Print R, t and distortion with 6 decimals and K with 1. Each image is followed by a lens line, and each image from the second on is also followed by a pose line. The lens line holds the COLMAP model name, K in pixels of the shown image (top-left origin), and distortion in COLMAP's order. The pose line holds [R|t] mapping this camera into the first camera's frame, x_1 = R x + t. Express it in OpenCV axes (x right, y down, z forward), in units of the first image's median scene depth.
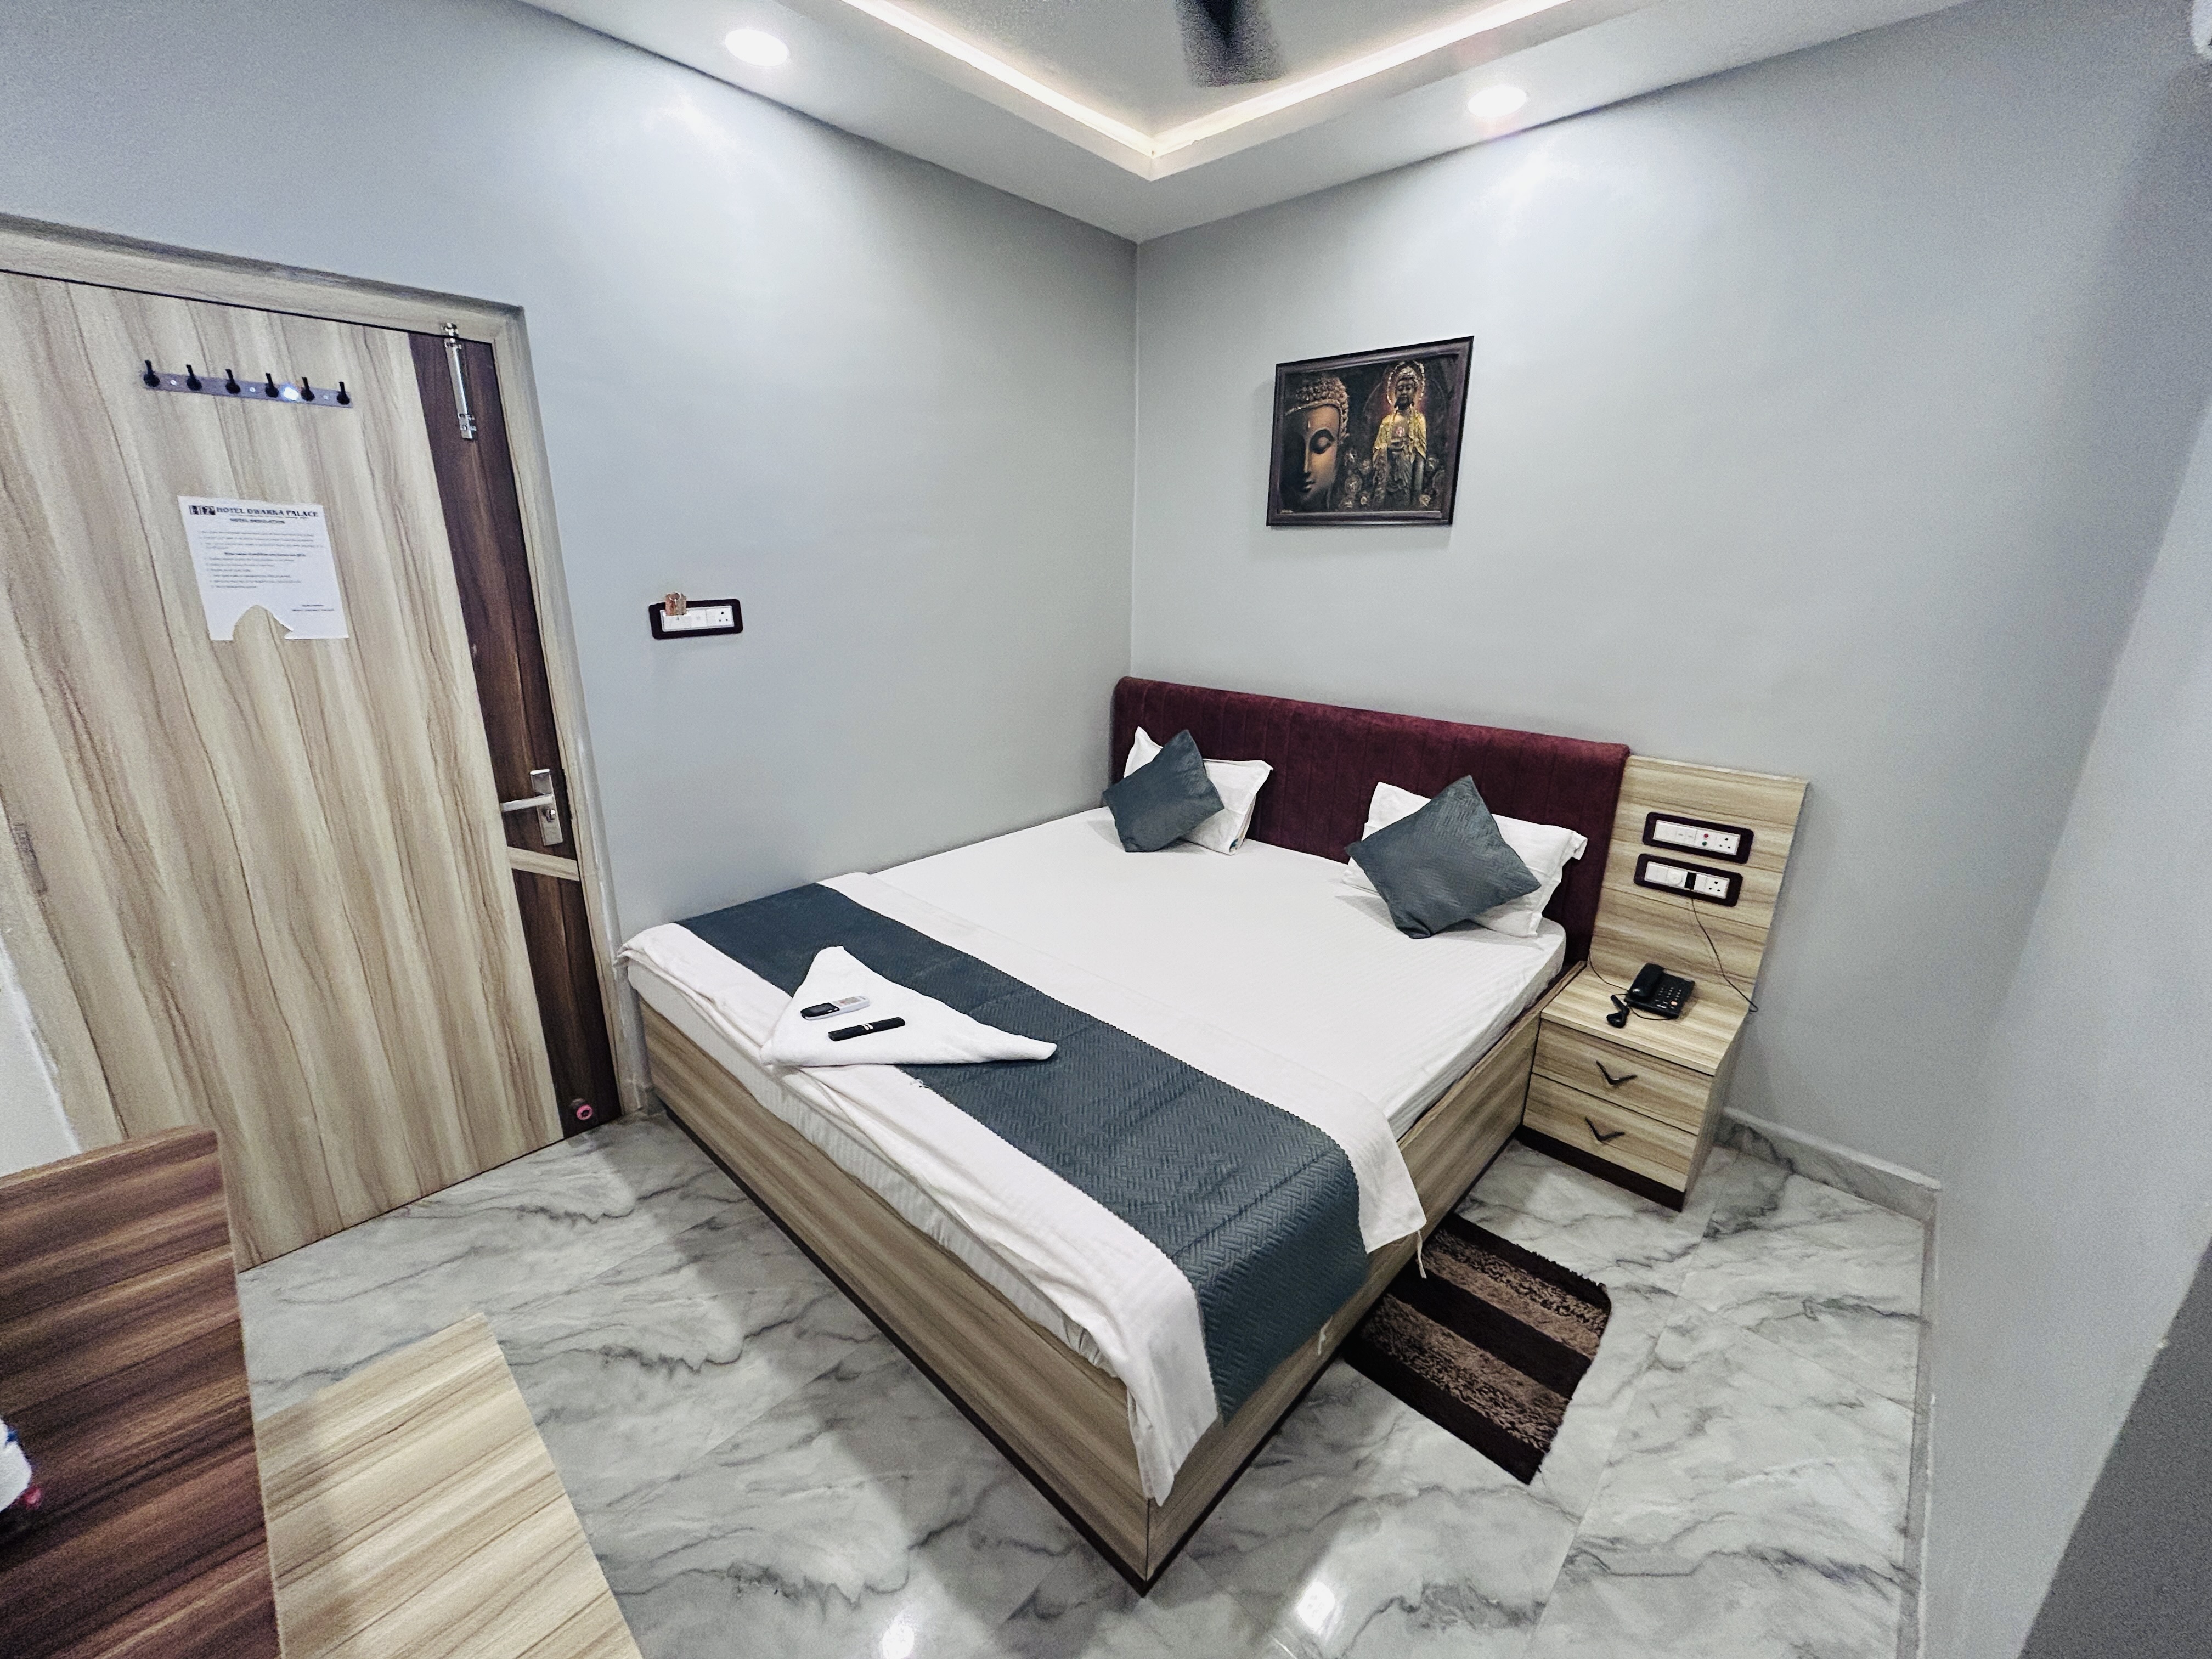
lens RADIAL K [[889.8, 0, 1106.0], [0, 889.8, 829.5], [0, 0, 1]] dist [-0.001172, 0.000403]
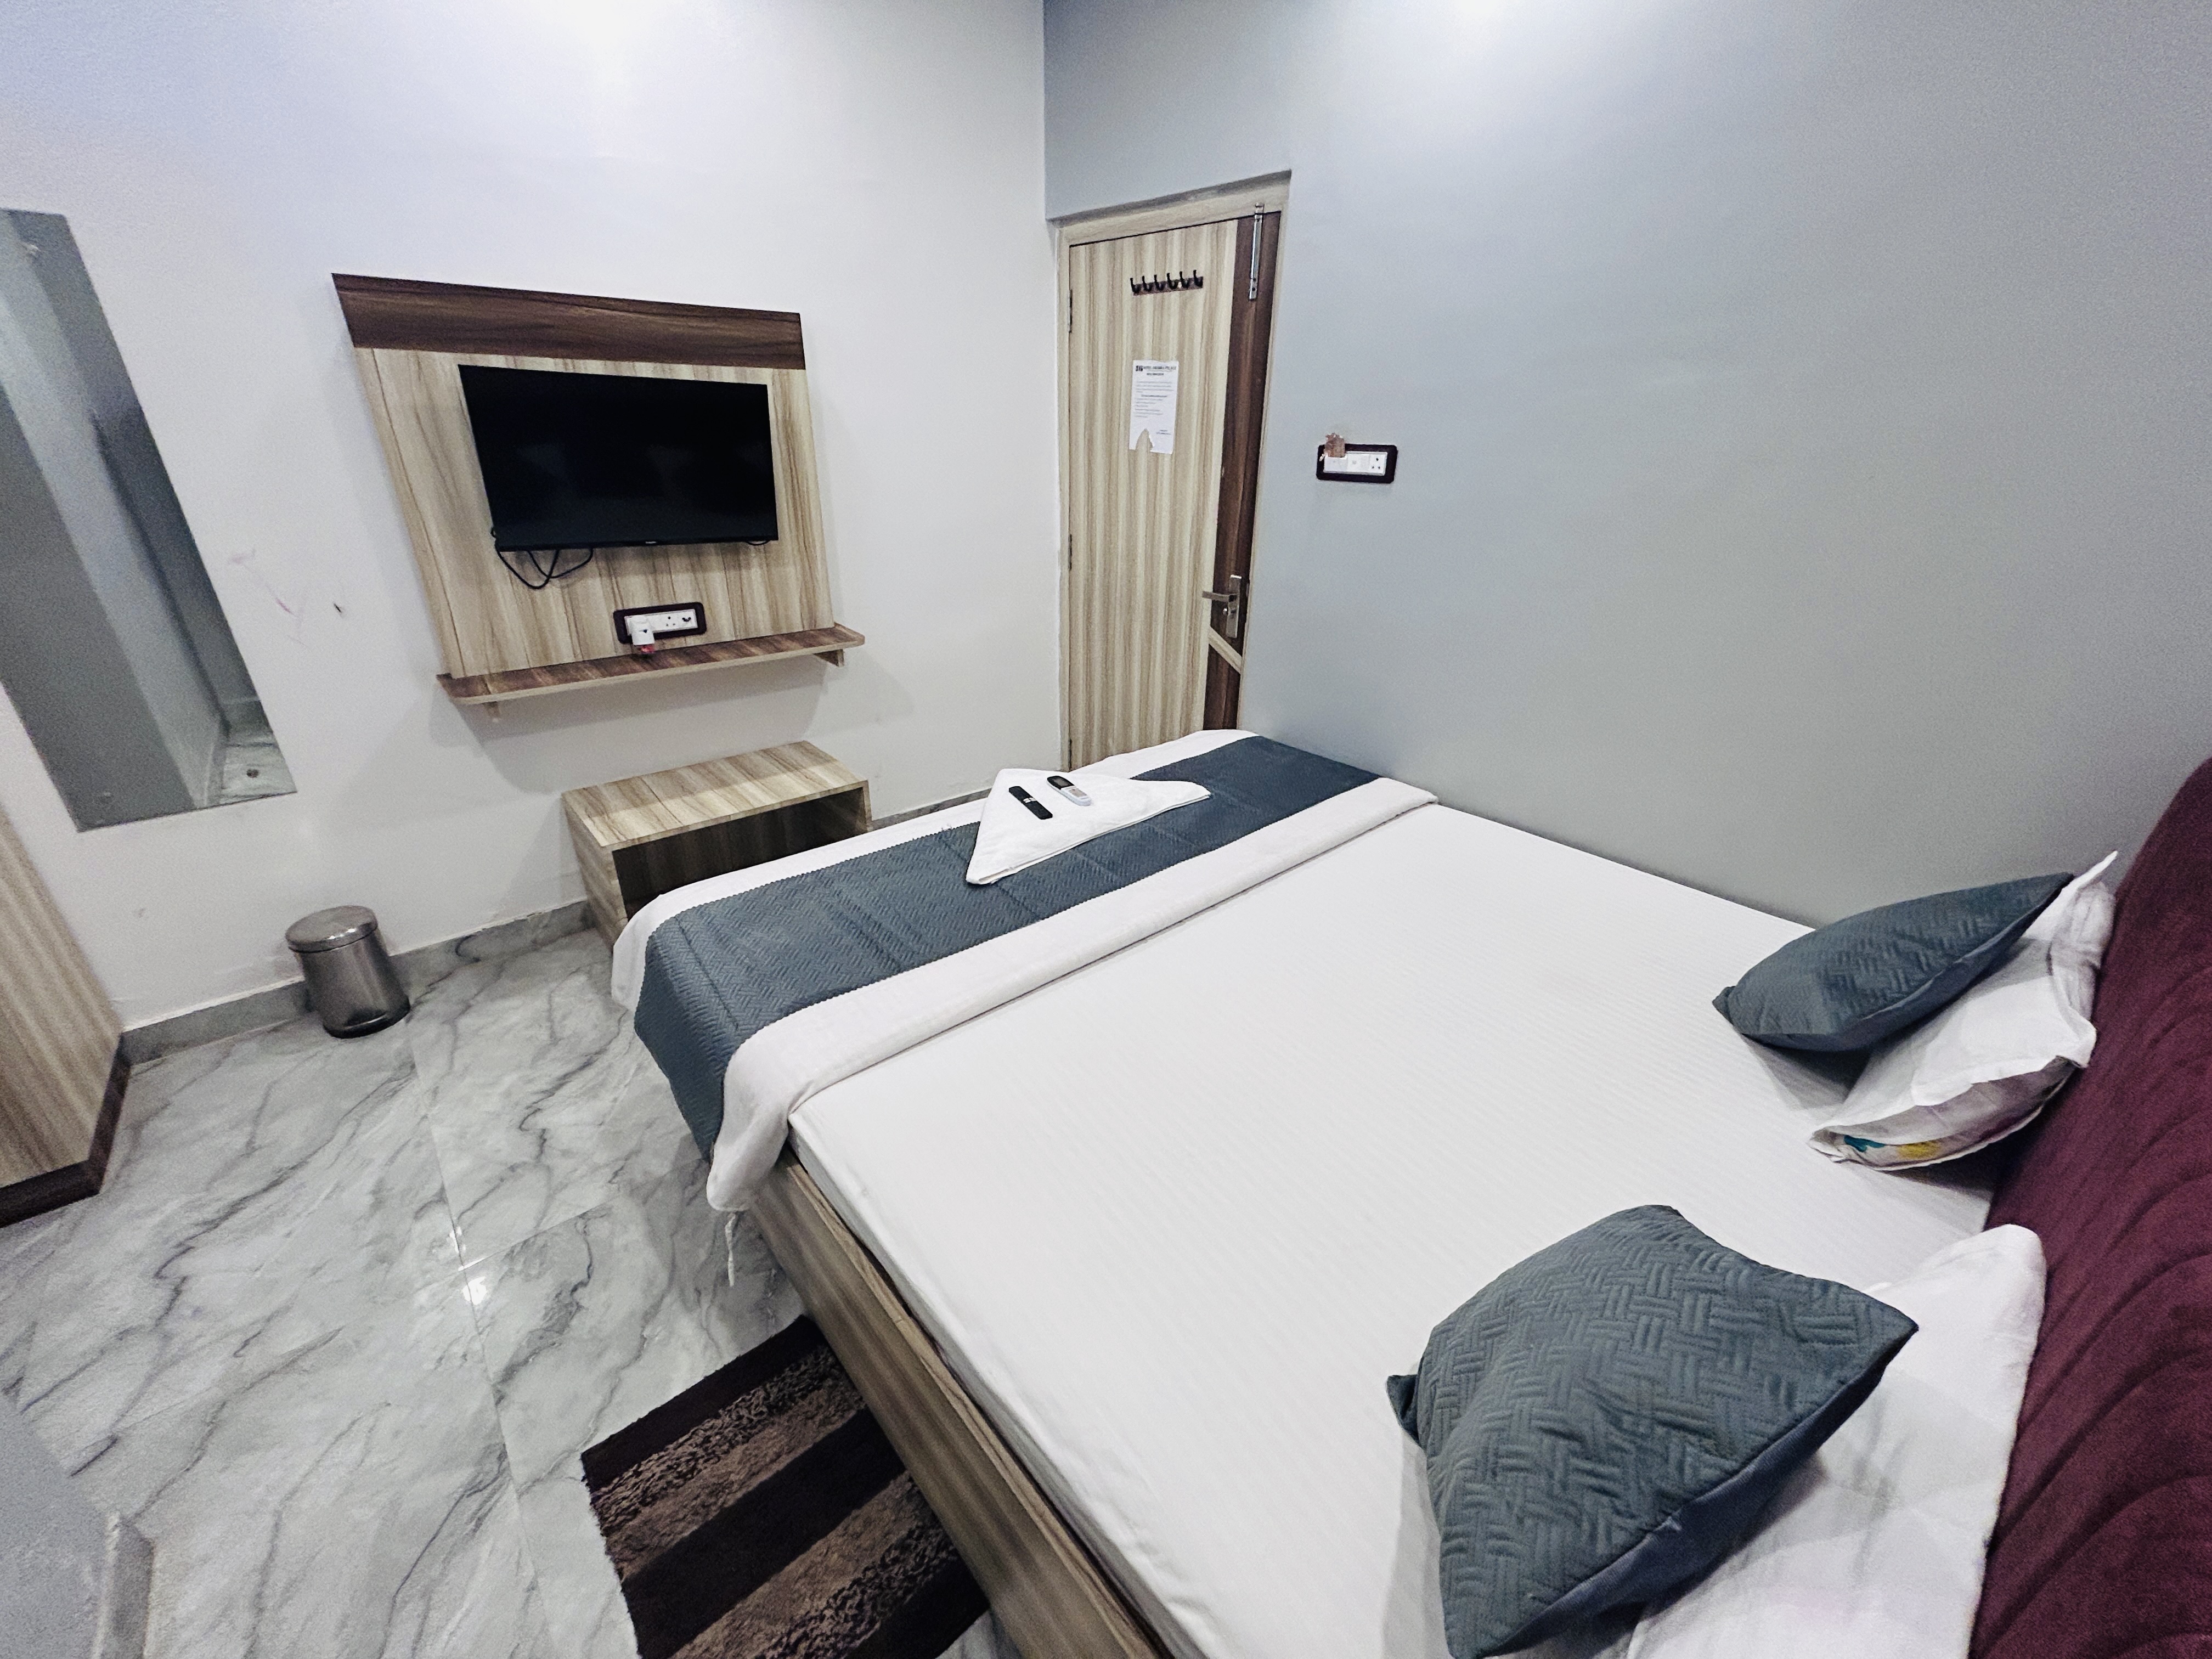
lens RADIAL K [[889.8, 0, 1106.0], [0, 889.8, 829.5], [0, 0, 1]] dist [-0.001172, 0.000403]
pose [[-0.101910, 0.411318, -0.905777, 0.630983], [-0.316561, 0.849778, 0.421505, -0.216278], [0.943082, 0.329689, 0.043606, 0.814479]]
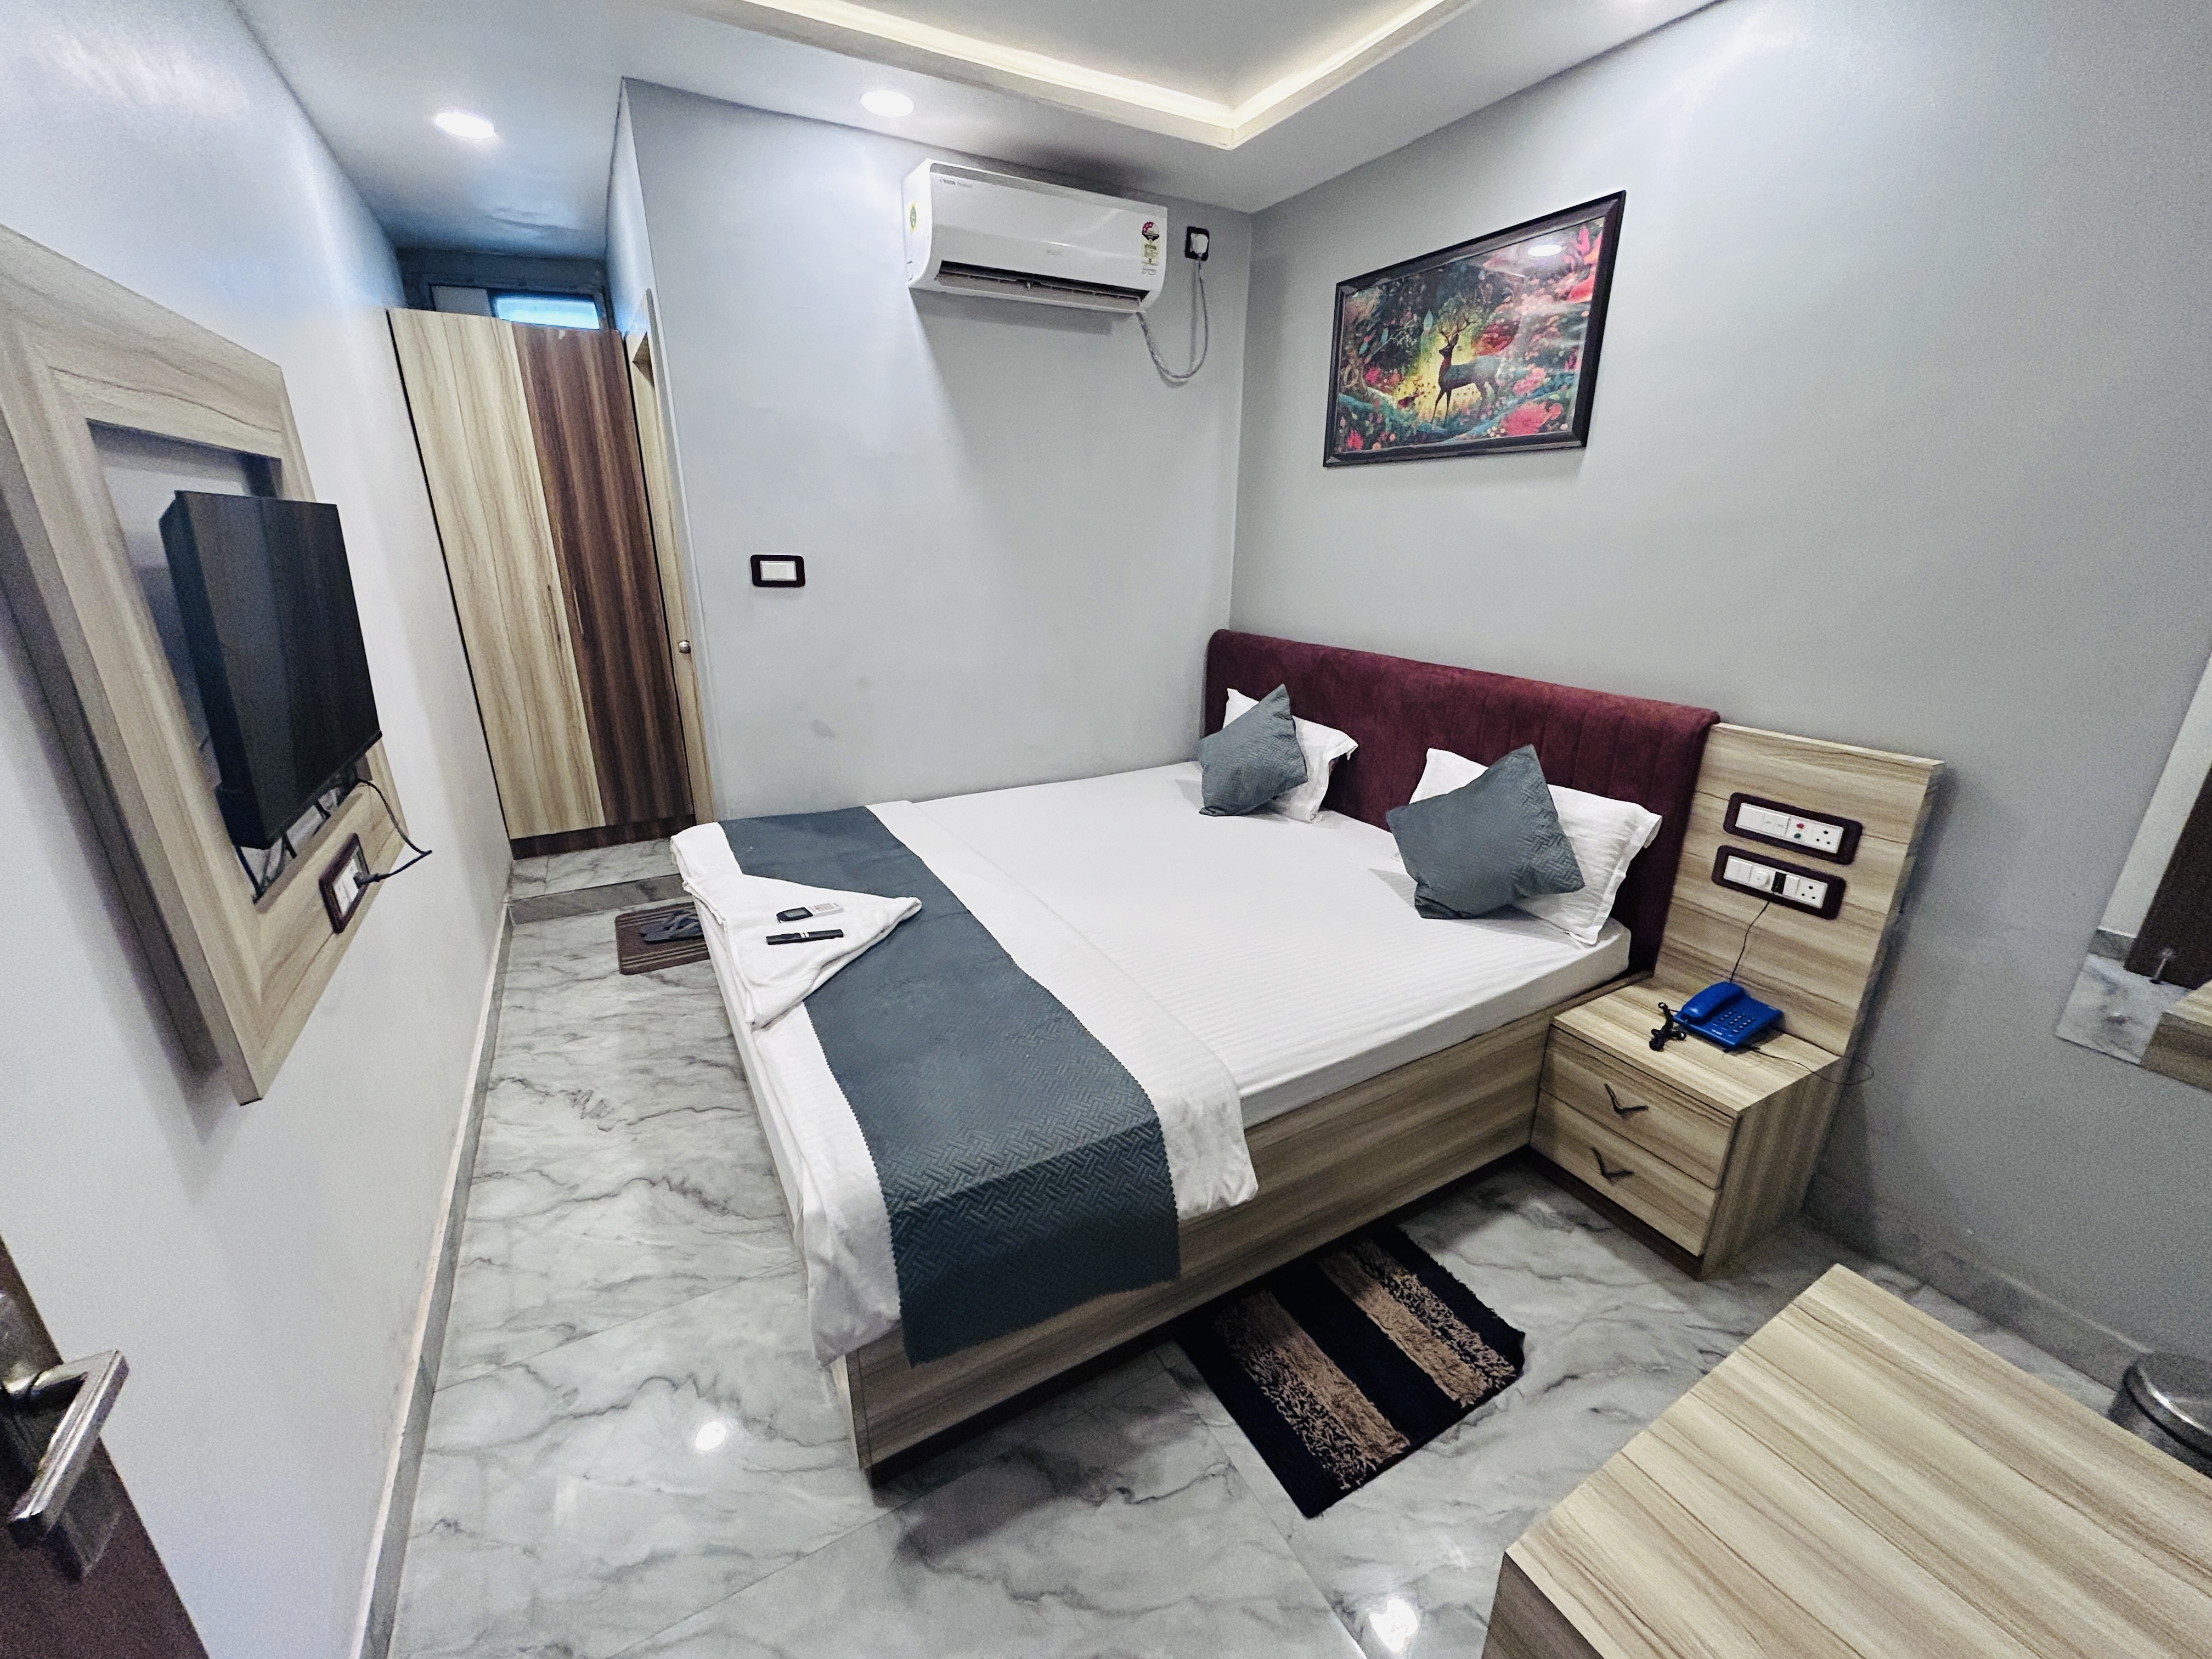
lens RADIAL K [[882.0, 0, 1113.0], [0, 882.0, 828.3], [0, 0, 1]] dist [-0.000294, 0.000265]
pose [[0.954387, 0.087869, -0.285351, 0.306425], [-0.083074, 0.996125, 0.028889, 0.035533], [0.286783, -0.003866, 0.957988, 0.074739]]
